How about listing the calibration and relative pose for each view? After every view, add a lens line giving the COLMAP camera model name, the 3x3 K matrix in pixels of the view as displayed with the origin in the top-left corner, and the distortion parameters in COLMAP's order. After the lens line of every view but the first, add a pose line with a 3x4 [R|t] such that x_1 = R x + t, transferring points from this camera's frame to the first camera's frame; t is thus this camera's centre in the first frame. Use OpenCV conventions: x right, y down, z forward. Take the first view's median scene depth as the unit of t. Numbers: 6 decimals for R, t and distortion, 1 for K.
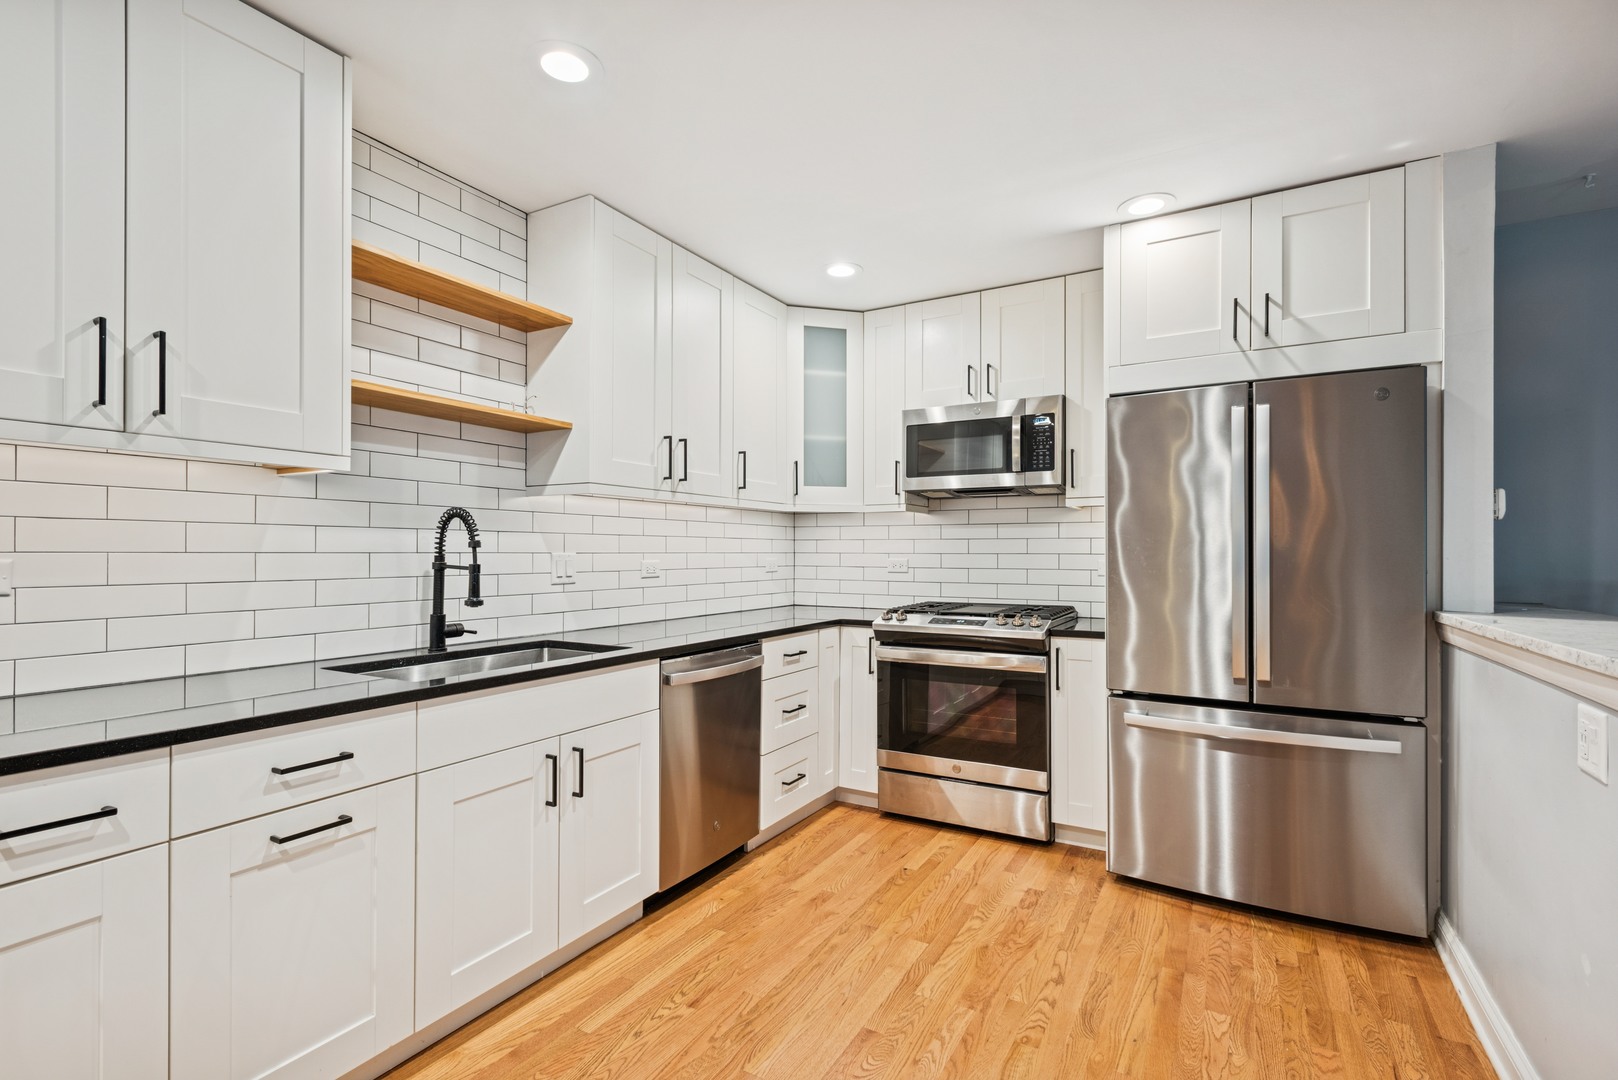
lens RADIAL K [[754.6, 0, 806.7], [0, 754.6, 547.7], [0, 0, 1]] dist [0.016721, -0.004852]
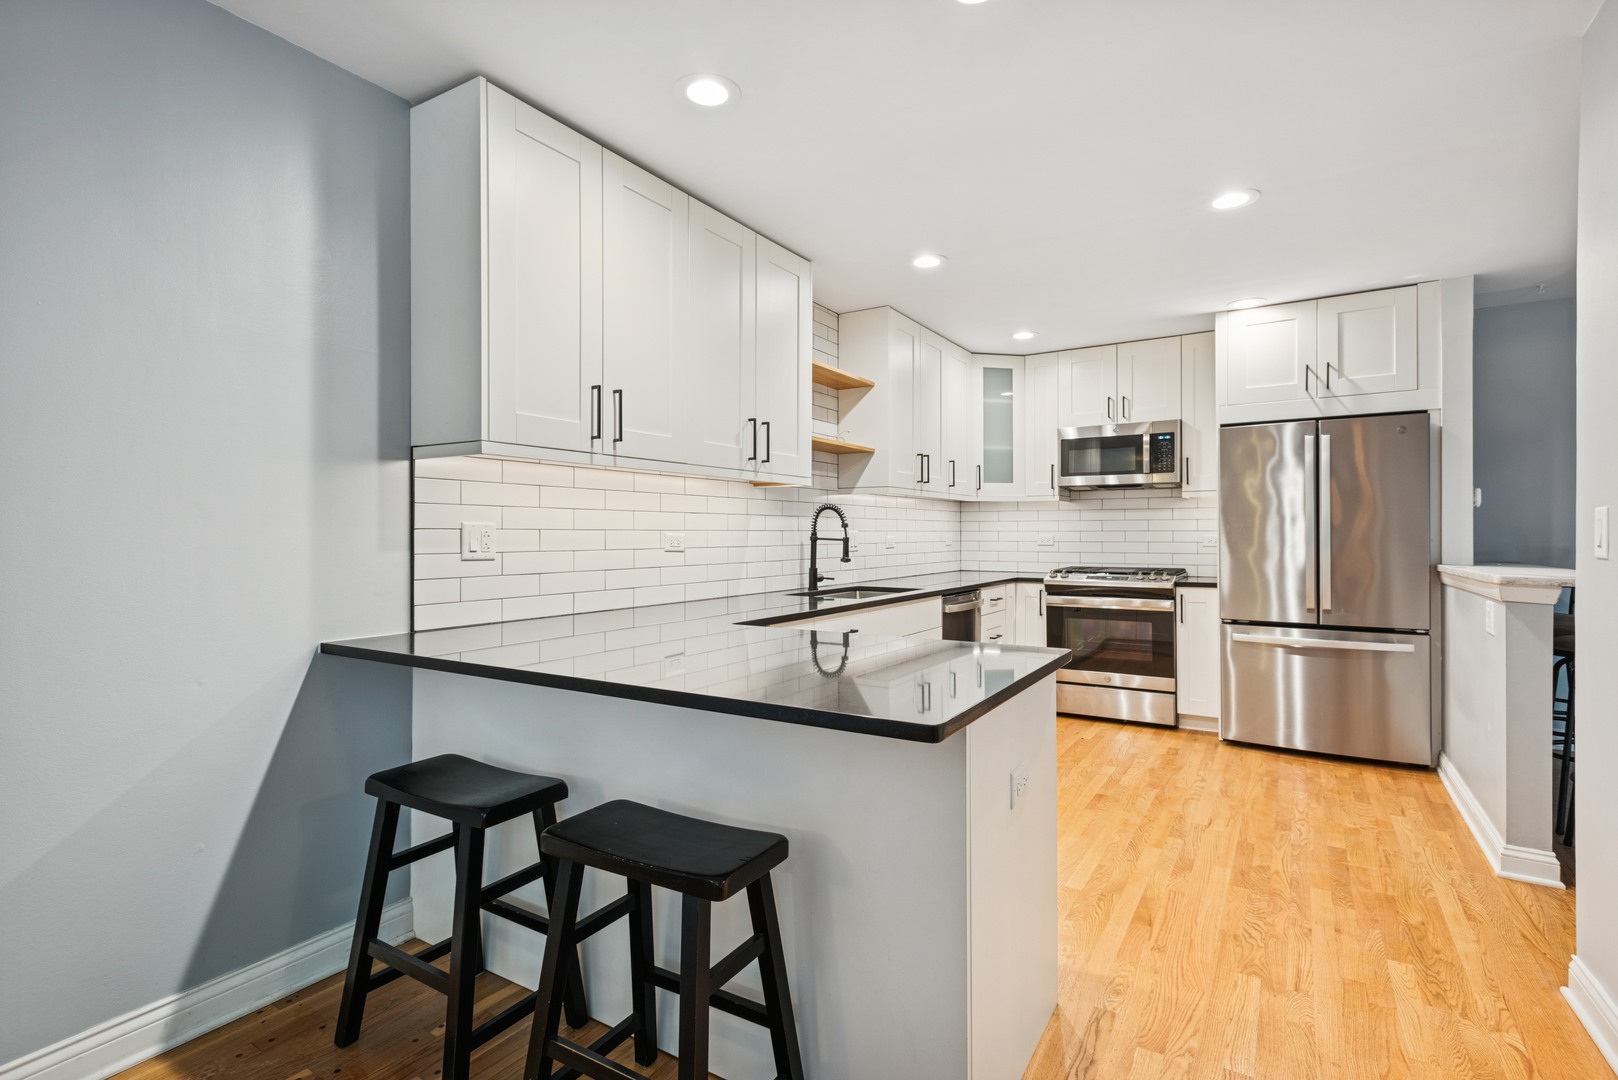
lens RADIAL K [[775.4, 0, 805.3], [0, 775.4, 530.1], [0, 0, 1]] dist [0.021218, -0.005337]
pose [[0.999064, -0.004276, -0.043053, -0.397230], [0.004338, 0.999990, 0.001336, 0.002747], [0.043047, -0.001521, 0.999072, -0.649573]]
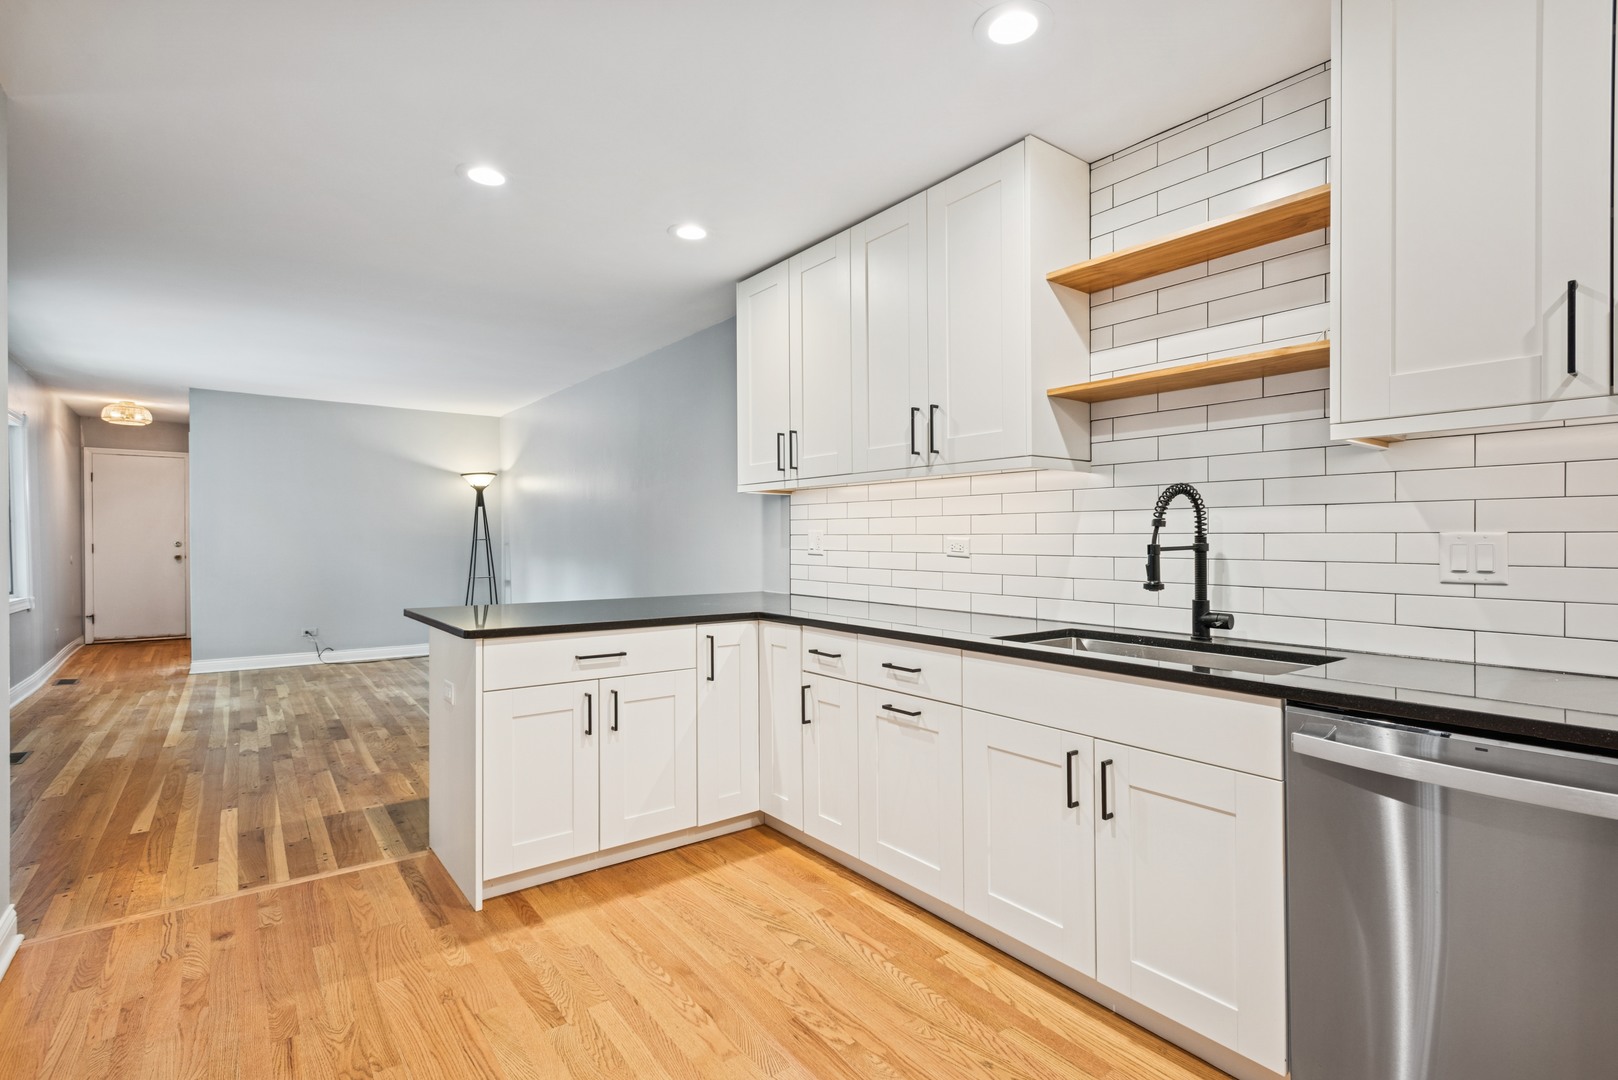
lens RADIAL K [[768.8, 0, 809.0], [0, 768.8, 540.0], [0, 0, 1]] dist [0.020578, -0.000104]
pose [[-0.392454, -0.000369, -0.919772, 0.520794], [0.004485, 0.999987, -0.002315, 0.014073], [0.919761, -0.005034, -0.392447, 0.860655]]
